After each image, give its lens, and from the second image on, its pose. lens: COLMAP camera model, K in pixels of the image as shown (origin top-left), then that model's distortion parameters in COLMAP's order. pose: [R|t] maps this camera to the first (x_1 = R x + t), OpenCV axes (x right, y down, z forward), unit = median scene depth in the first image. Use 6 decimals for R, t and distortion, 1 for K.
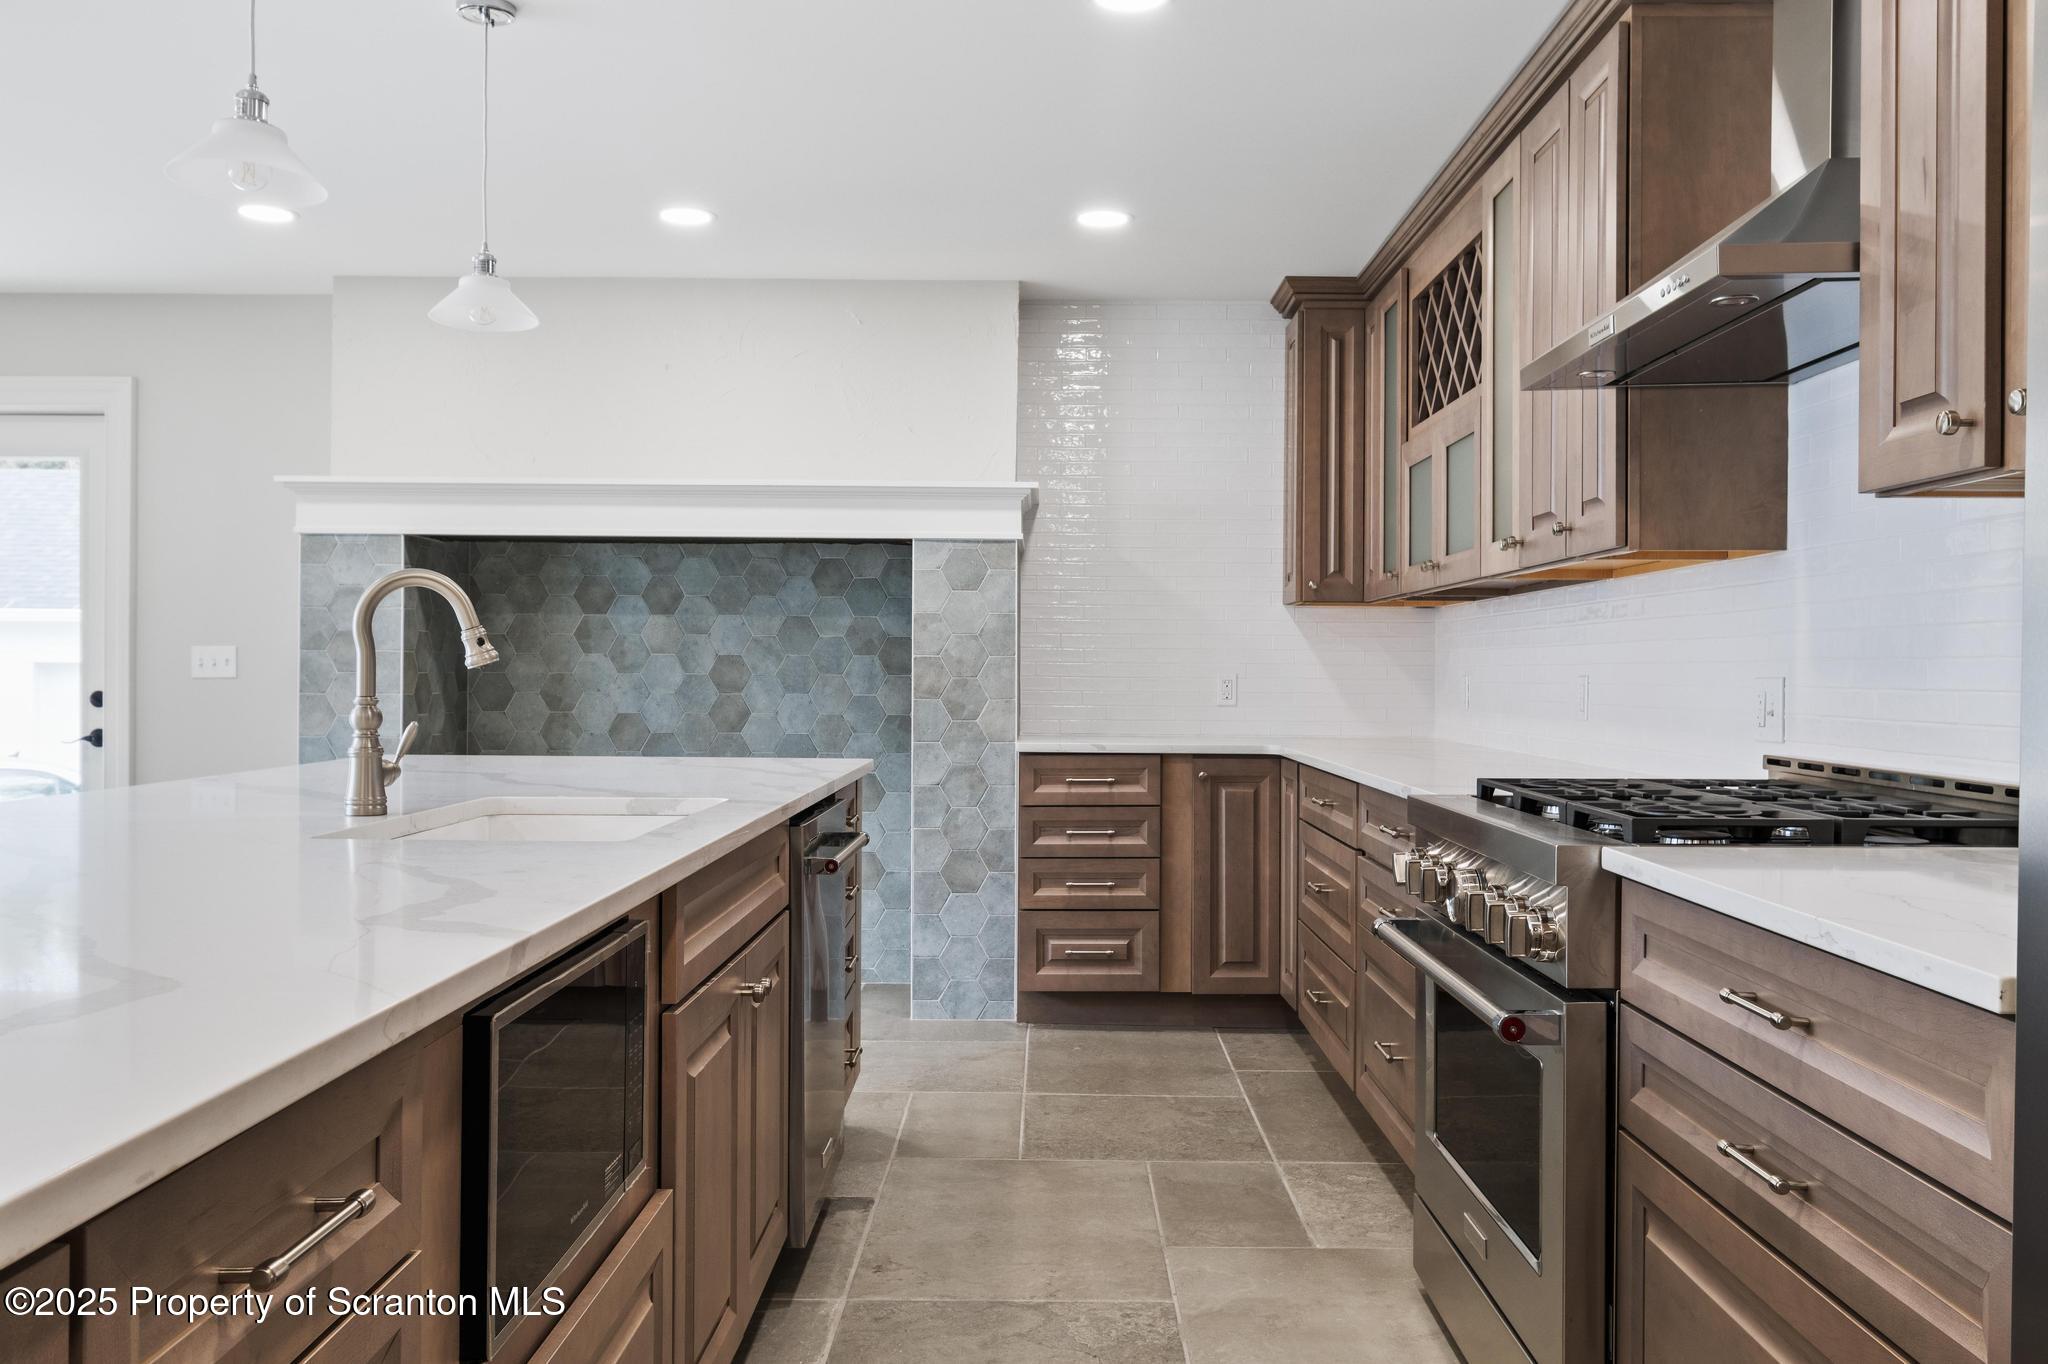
lens RADIAL K [[1664.6, 0, 1028.3], [0, 1664.6, 678.3], [0, 0, 1]] dist [0.000590, -0.001662]
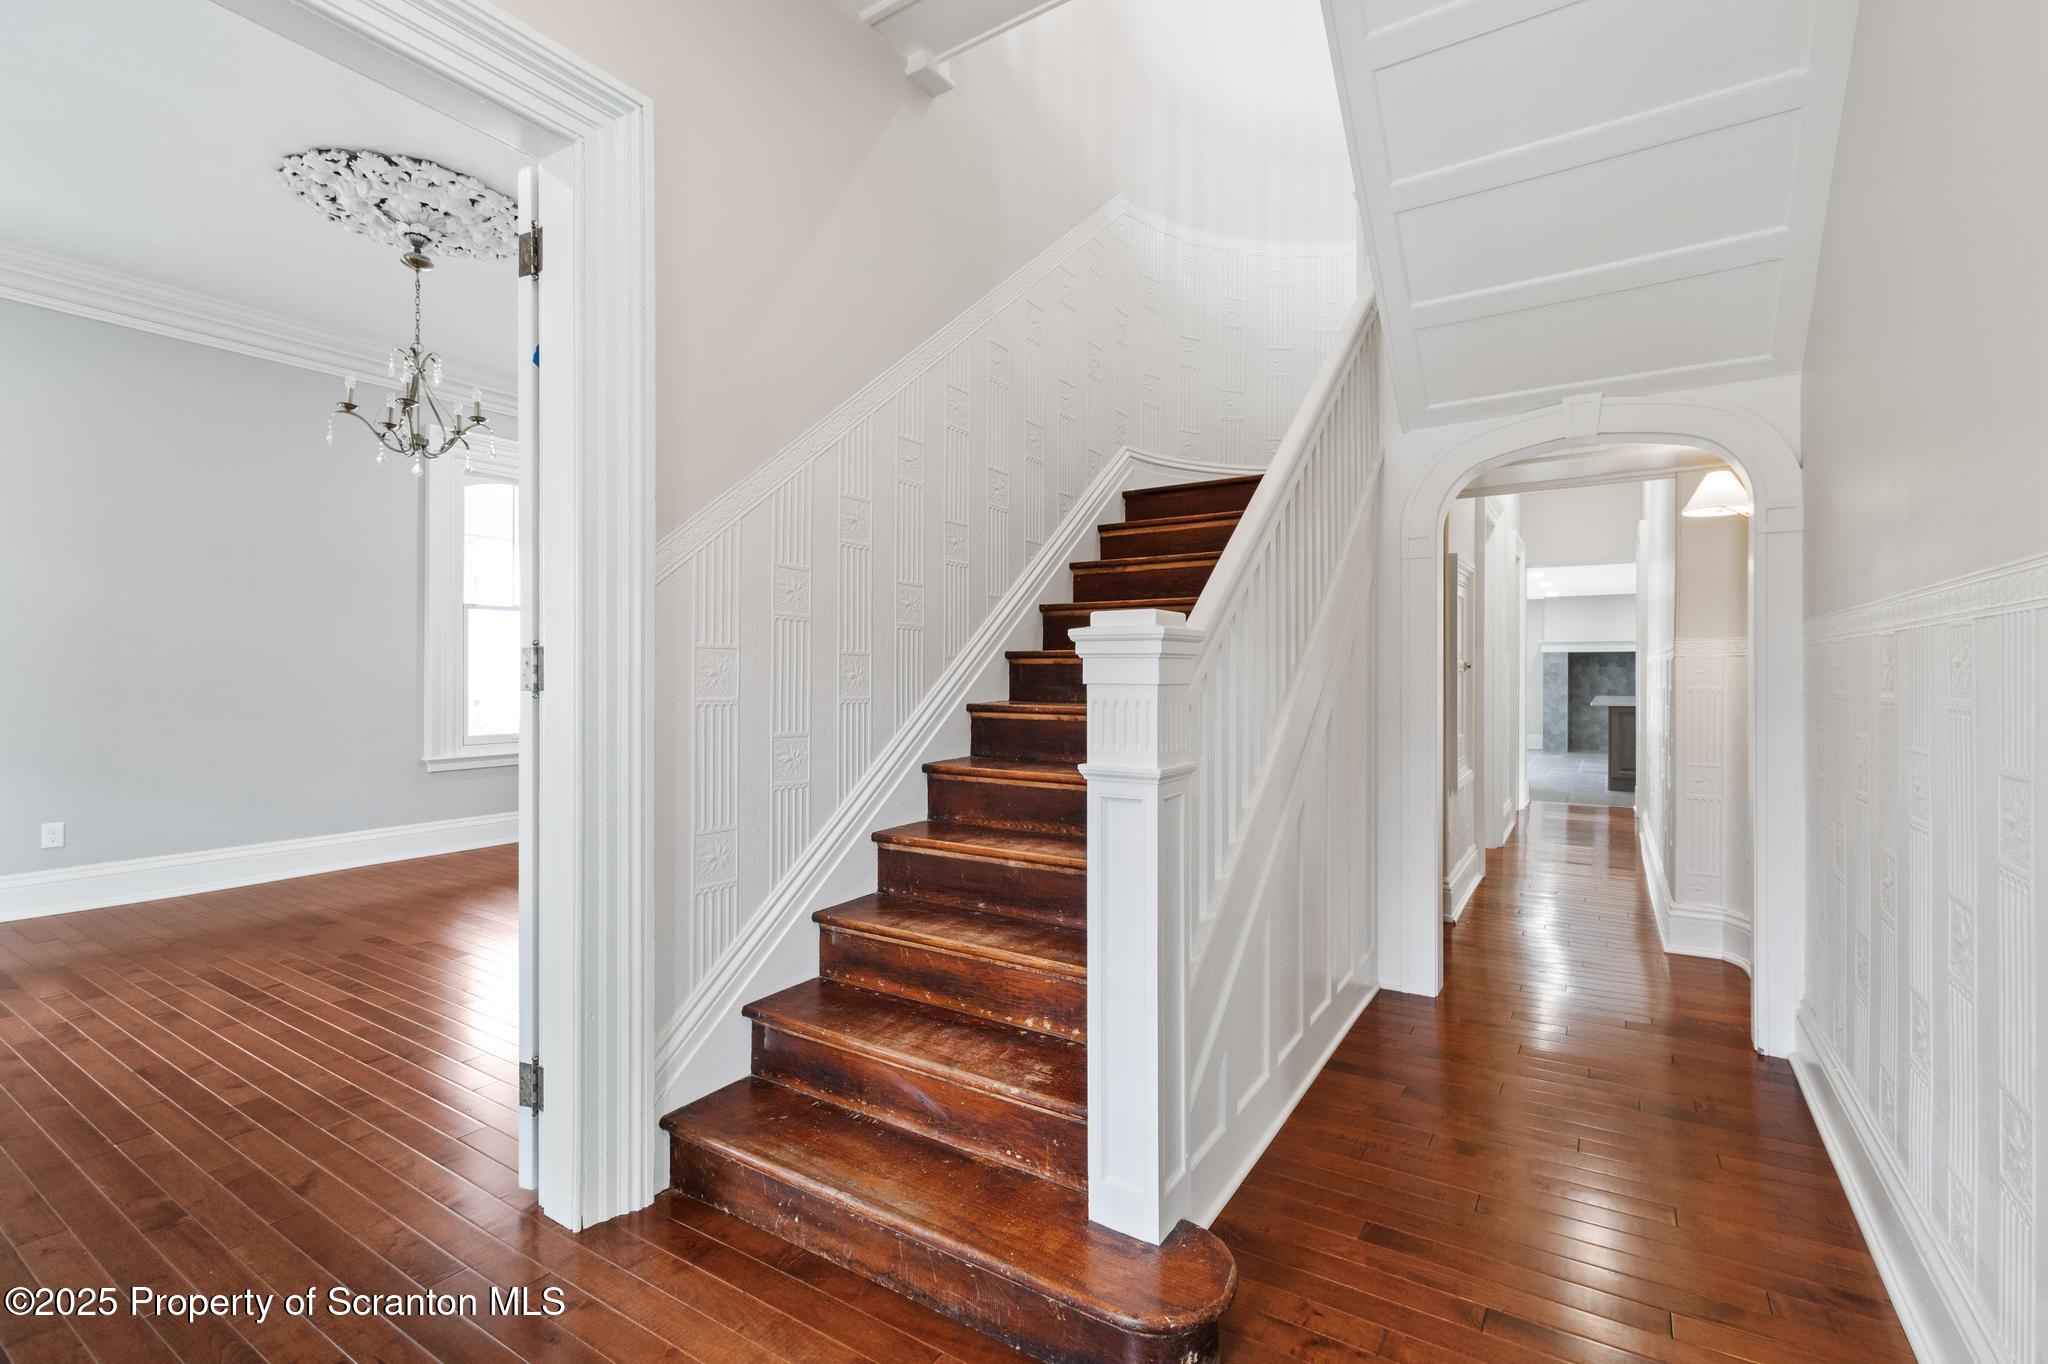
lens RADIAL K [[906.8, 0, 1027.2], [0, 906.8, 674.5], [0, 0, 1]] dist [0.003642, -0.002722]
pose [[0.847680, -0.006629, -0.530466, -0.276994], [0.004385, 0.999975, -0.005490, -0.013250], [0.530489, 0.002327, 0.847689, -1.847695]]
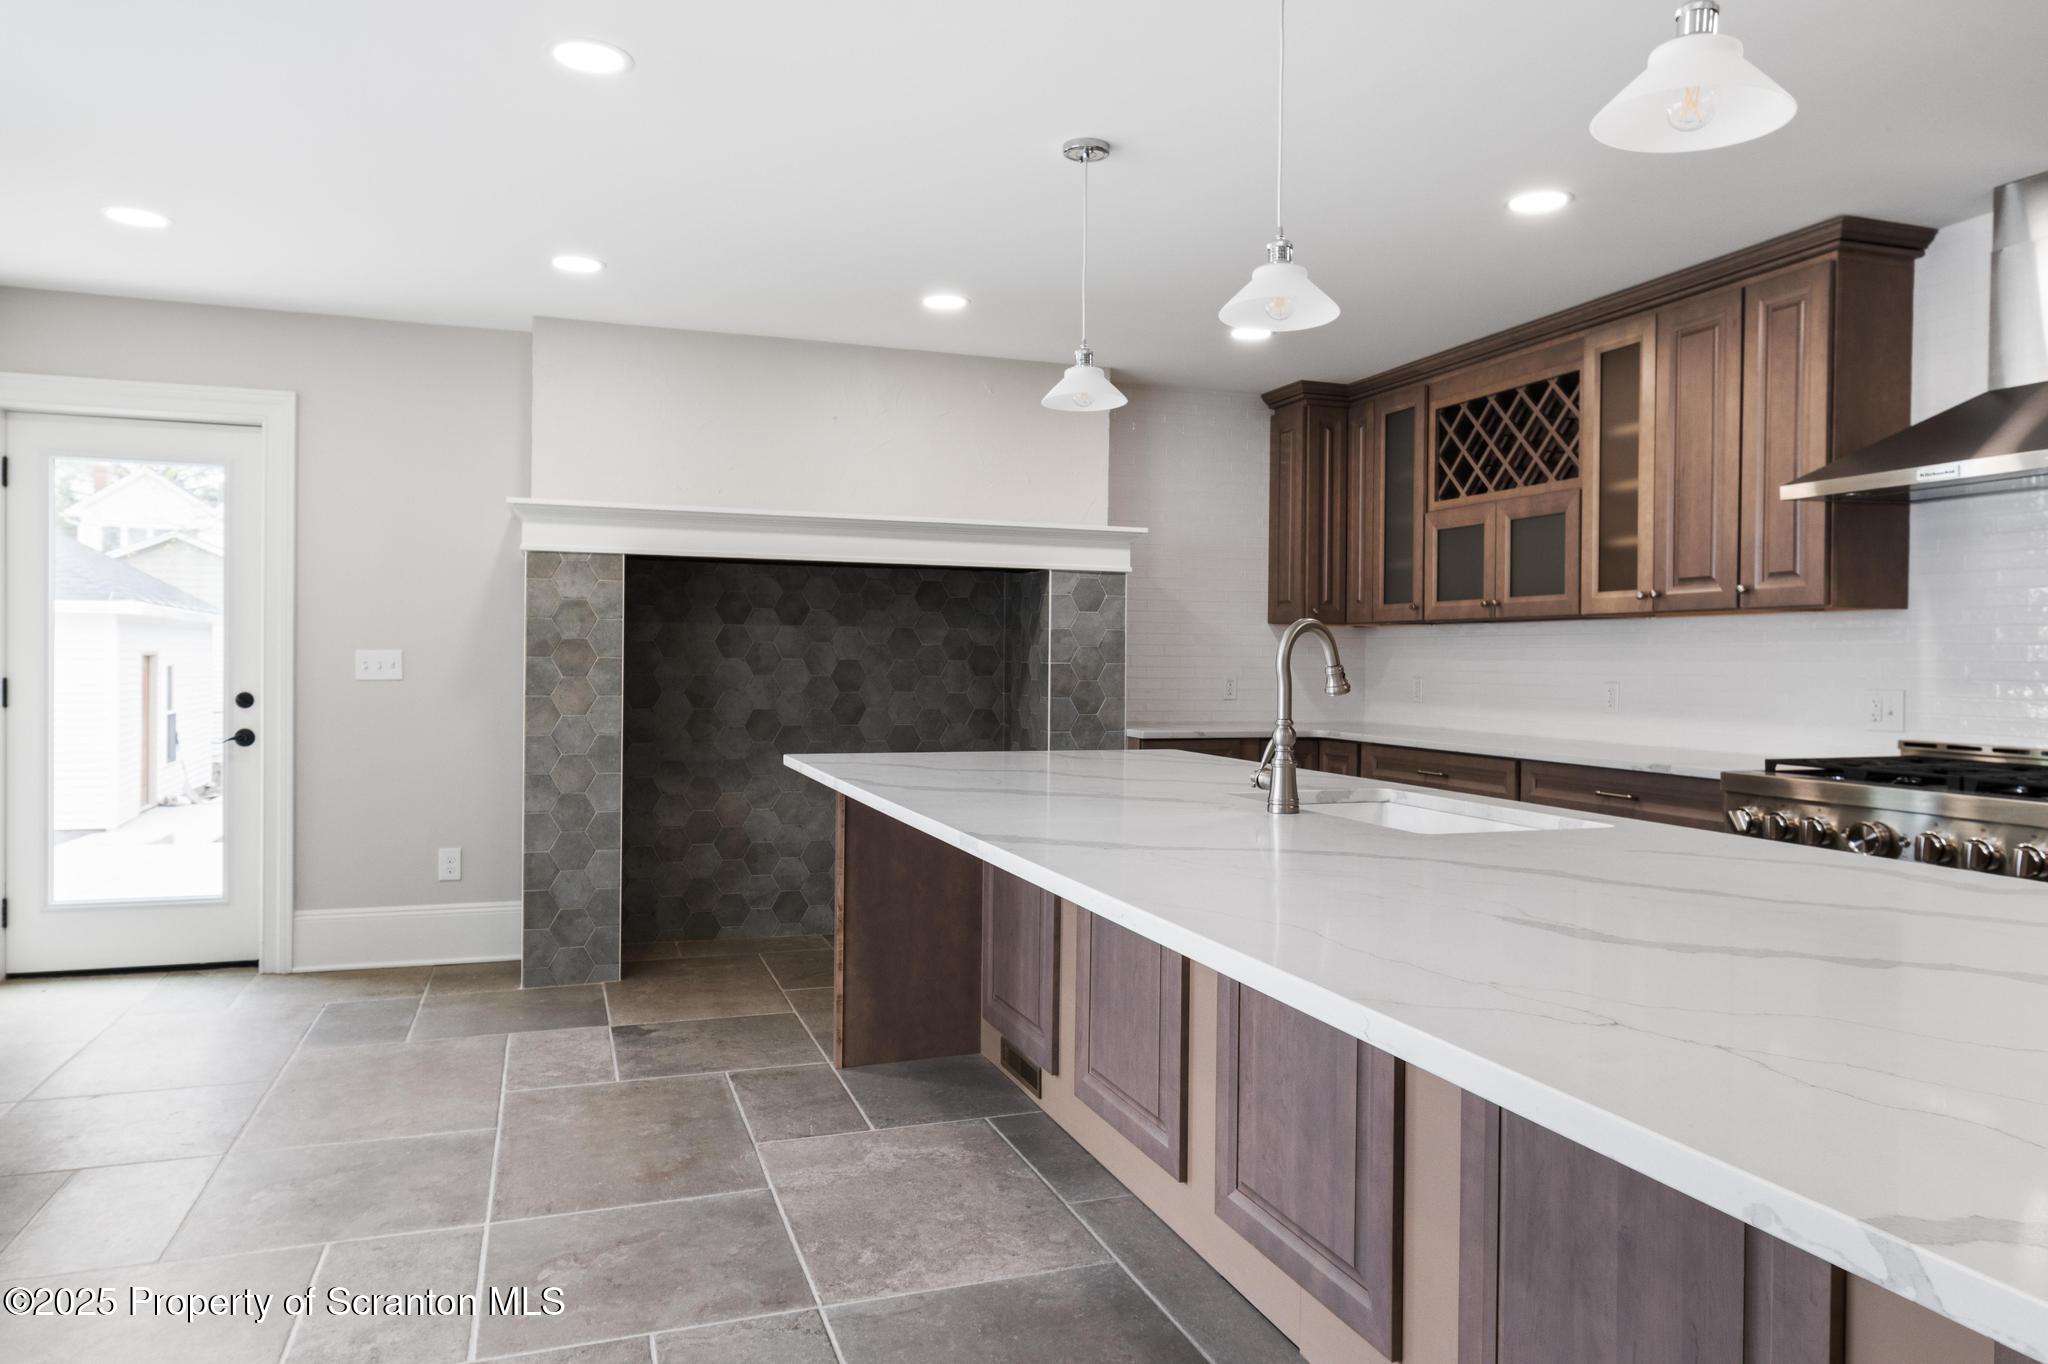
lens RADIAL K [[1338.5, 0, 1045.3], [0, 1338.5, 673.7], [0, 0, 1]] dist [-0.005236, 0.000557]
pose [[0.939991, -0.000536, 0.341199, -0.374905], [-0.002575, 0.999959, 0.008664, -0.012686], [-0.341190, -0.009023, 0.939951, 0.047934]]
